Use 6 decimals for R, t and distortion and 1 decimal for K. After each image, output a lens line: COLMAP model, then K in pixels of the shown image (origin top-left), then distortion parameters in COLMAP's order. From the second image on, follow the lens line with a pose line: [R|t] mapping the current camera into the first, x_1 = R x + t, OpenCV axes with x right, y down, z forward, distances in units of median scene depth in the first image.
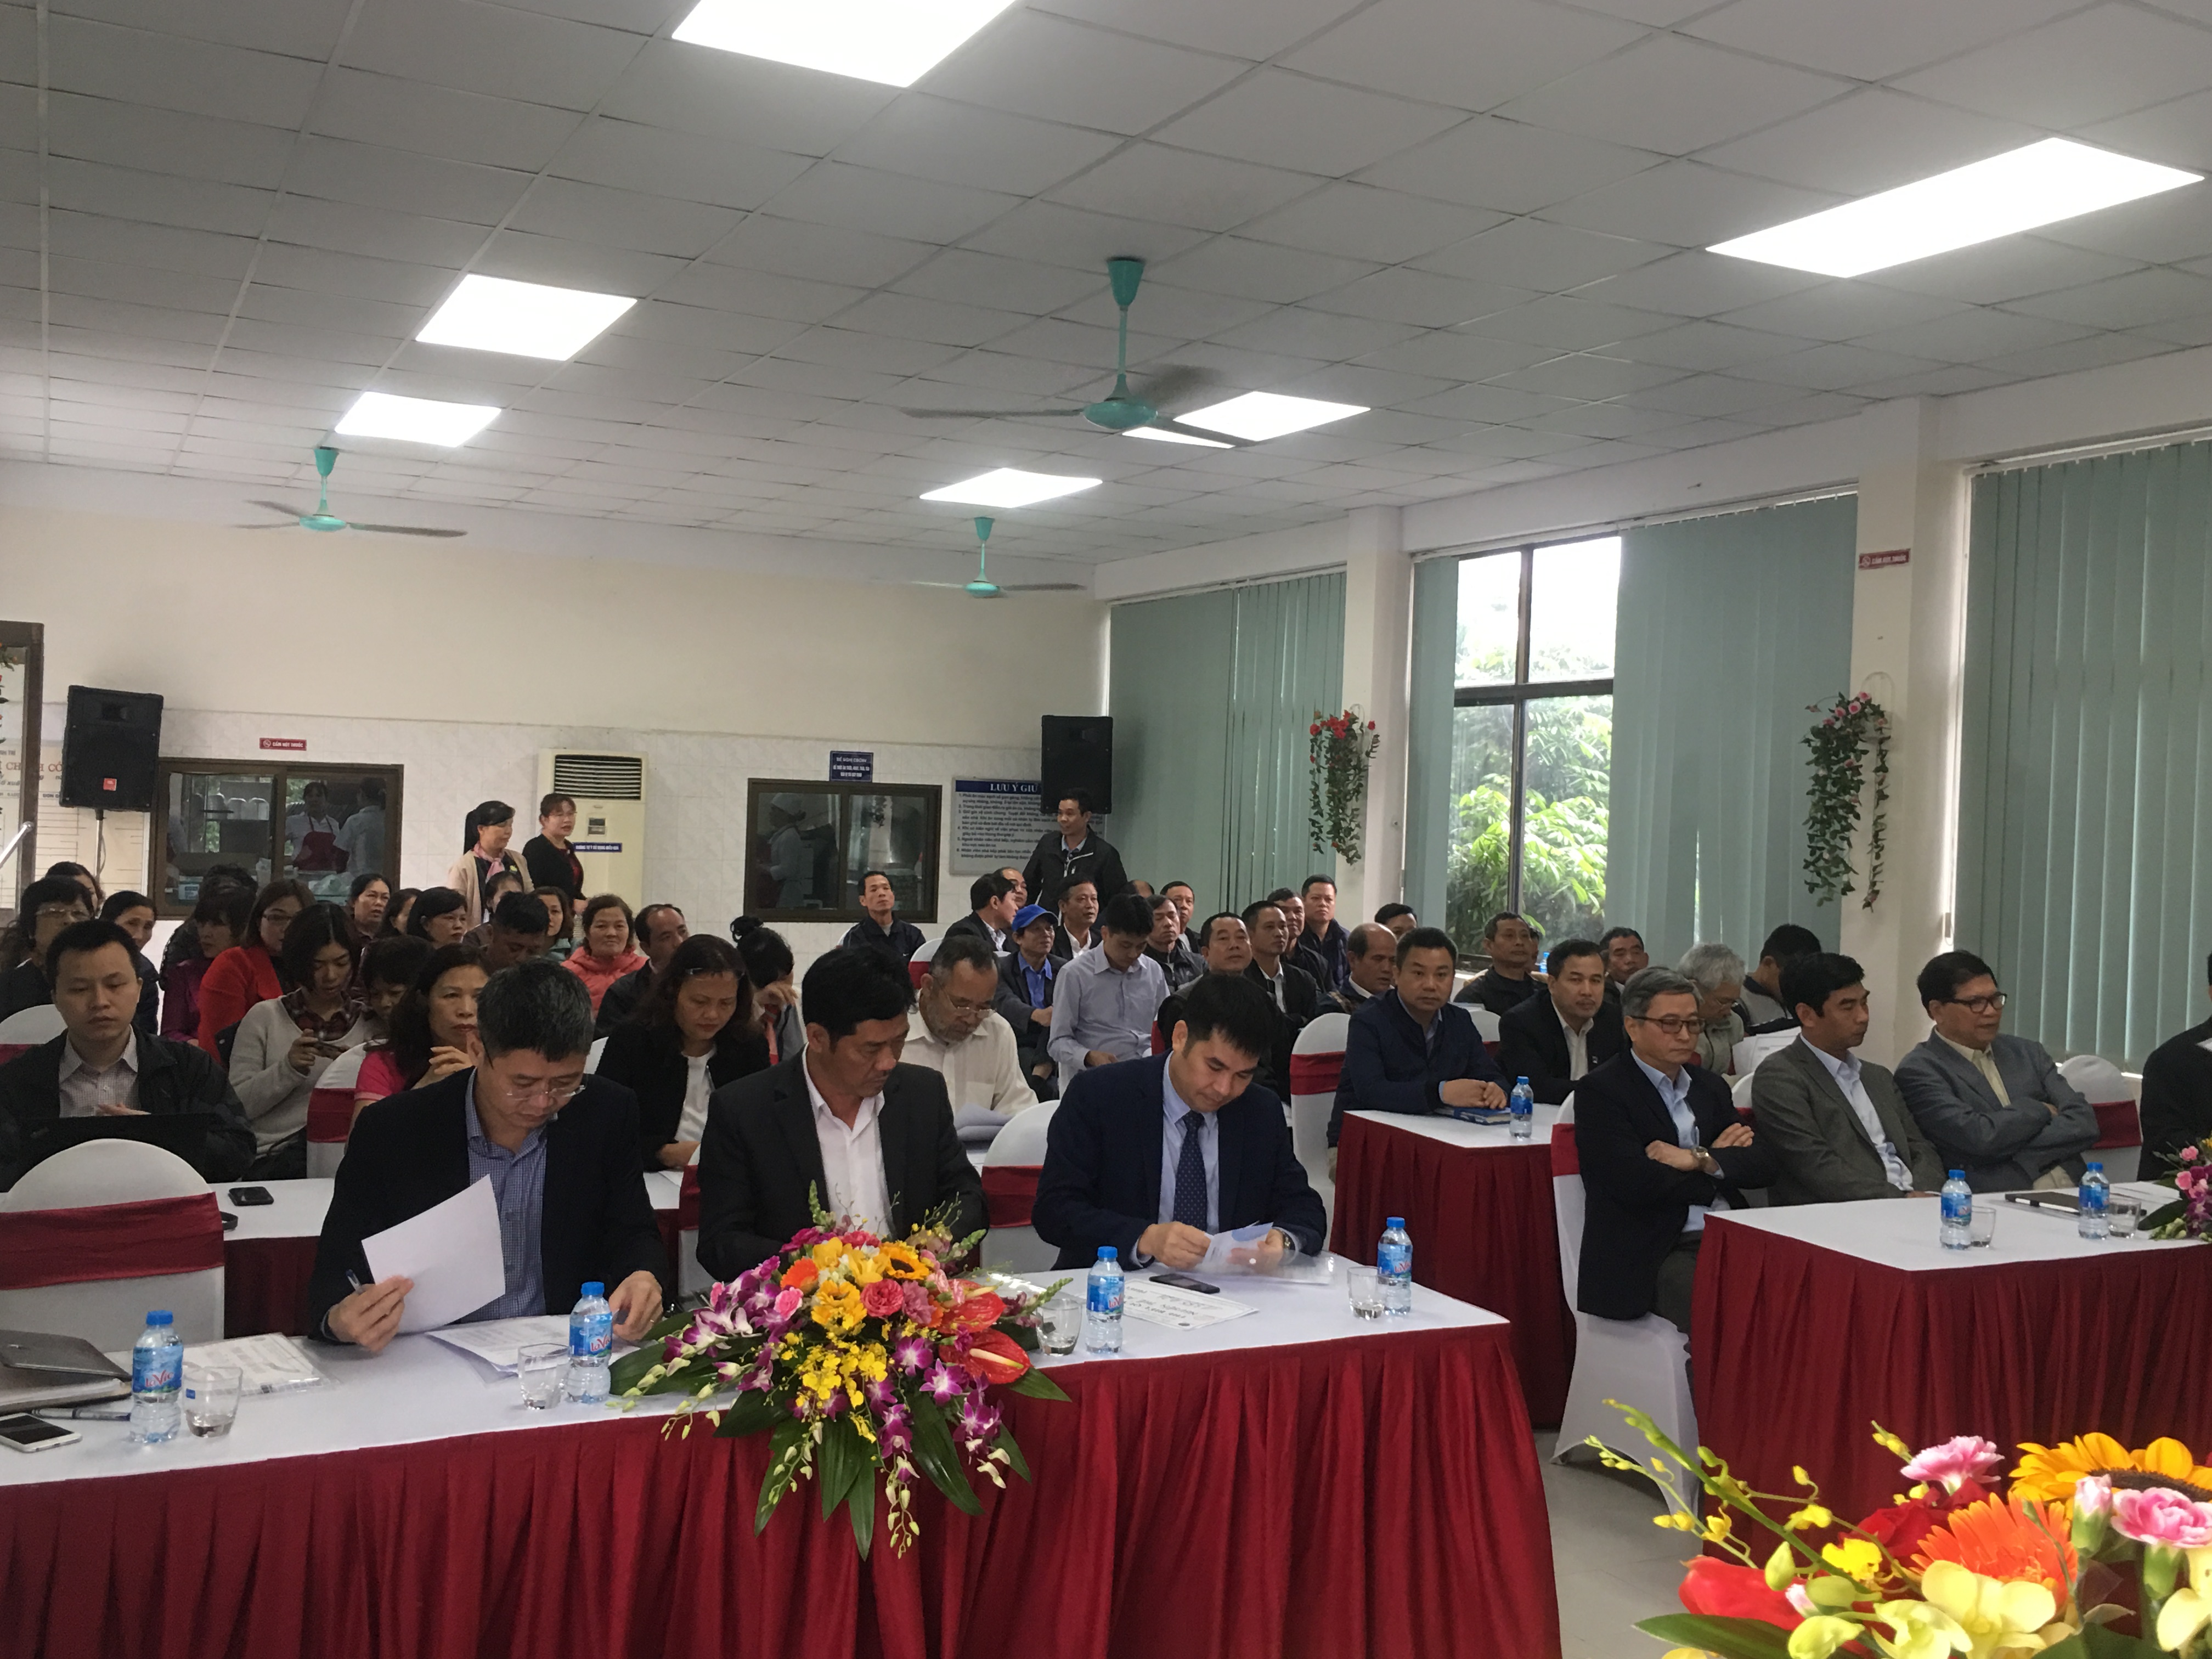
lens RADIAL K [[2034.0, 0, 1104.5], [0, 2034.0, 818.0], [0, 0, 1]] dist [0.061724, -0.078660]
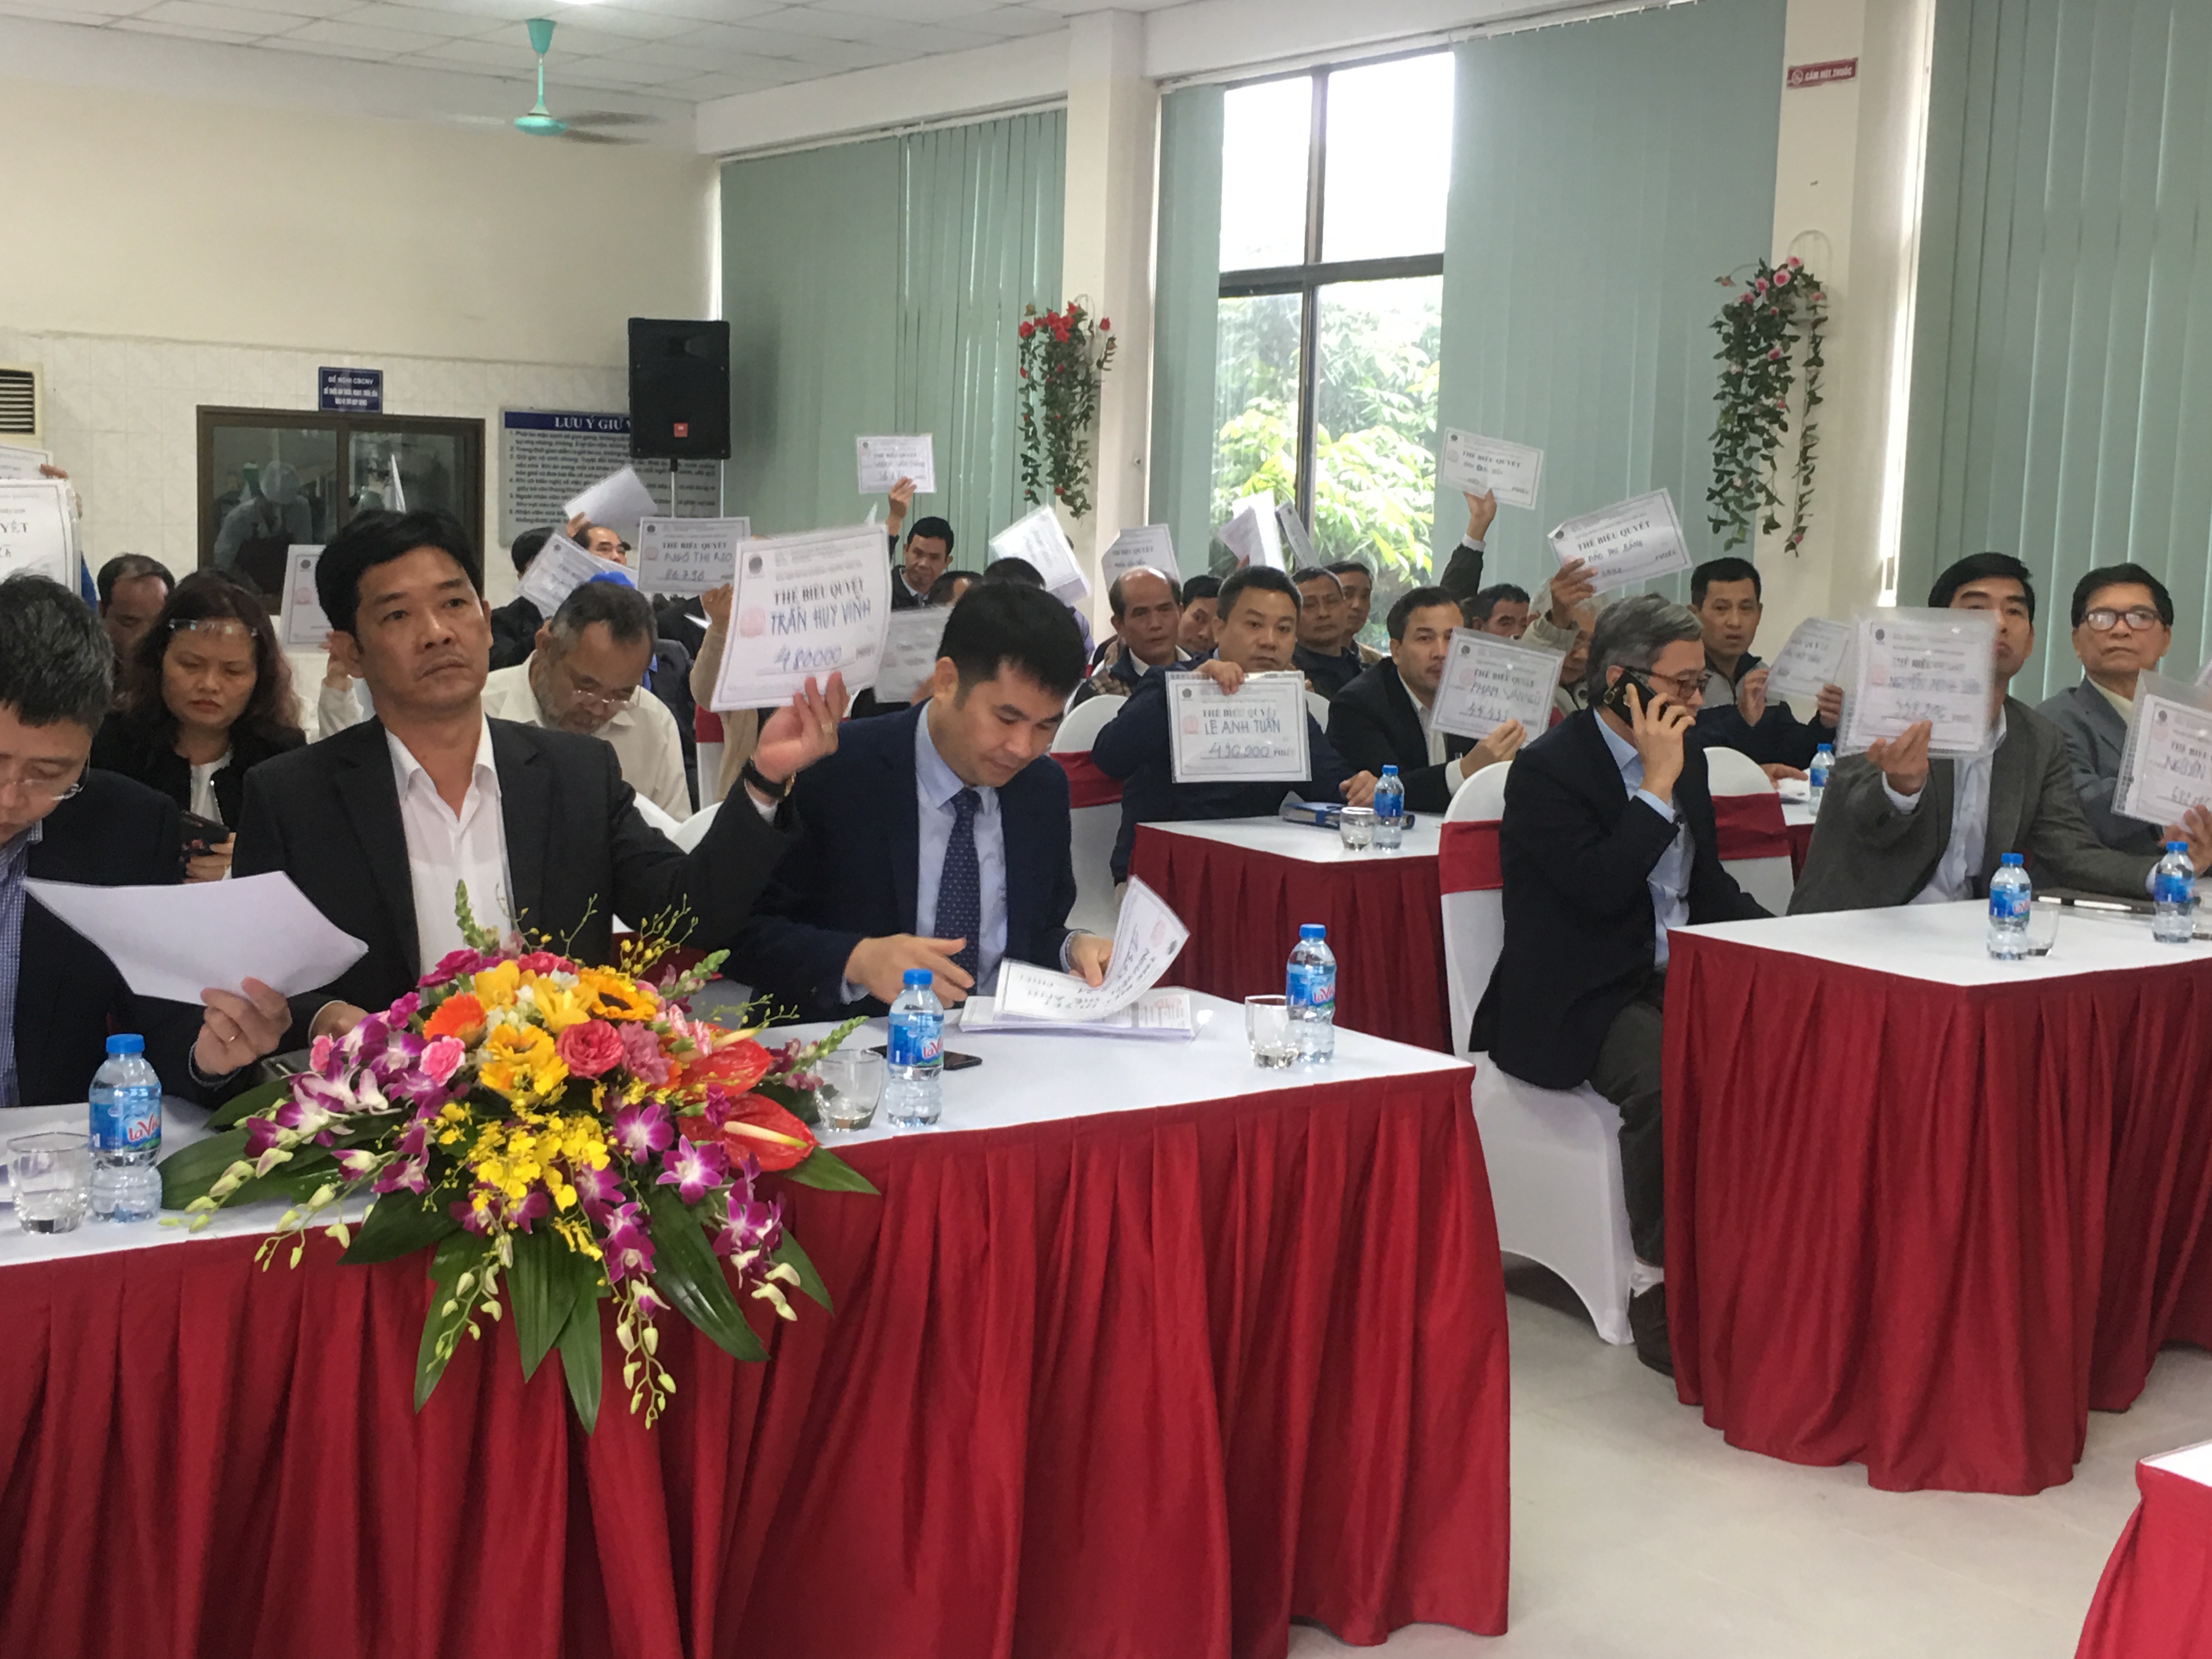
lens RADIAL K [[2724.8, 0, 1109.5], [0, 2724.8, 806.2], [0, 0, 1]] dist [0.024169, 0.074501]
pose [[0.987724, -0.023103, 0.154491, -0.029353], [0.005778, 0.993729, 0.111668, 0.023942], [-0.156102, -0.109404, 0.981663, 0.051086]]
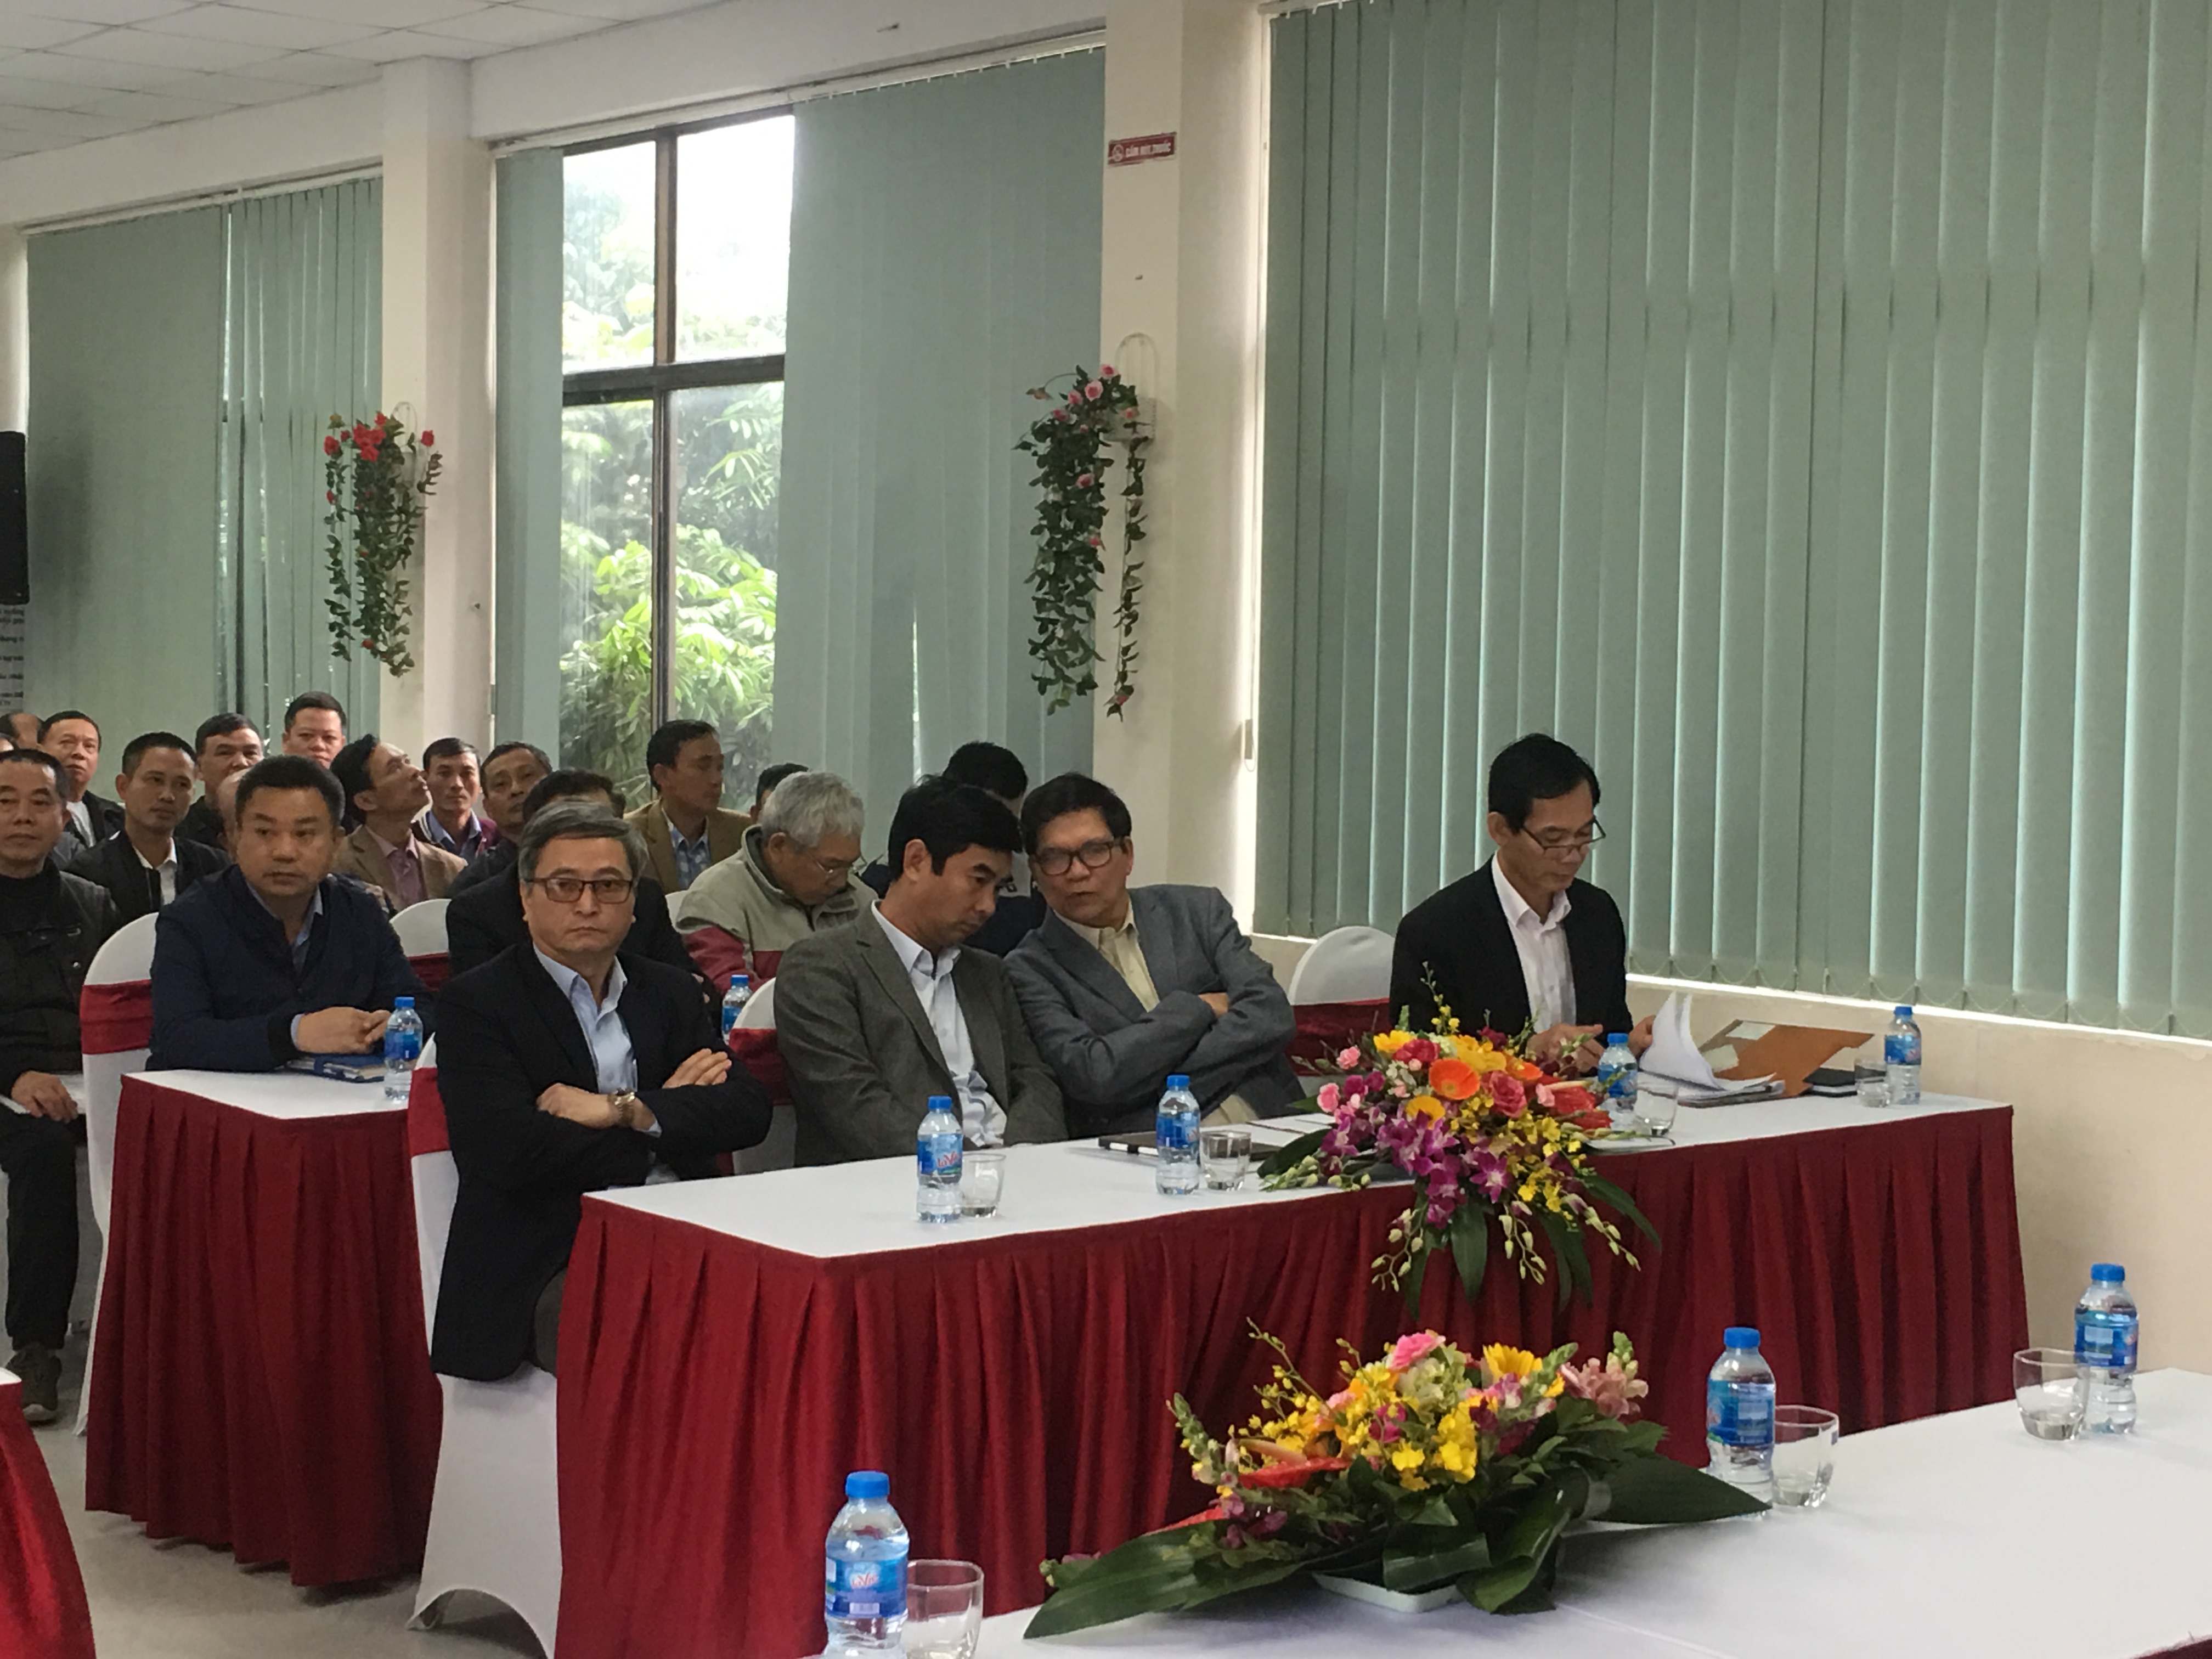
lens RADIAL K [[3416.6, 0, 1113.6], [0, 3416.6, 831.4], [0, 0, 1]] dist [0.024745, -0.046374]
pose [[0.969852, -0.032087, 0.241572, 0.119878], [0.017965, 0.998010, 0.060440, 0.016606], [-0.243030, -0.054278, 0.968499, -0.004710]]
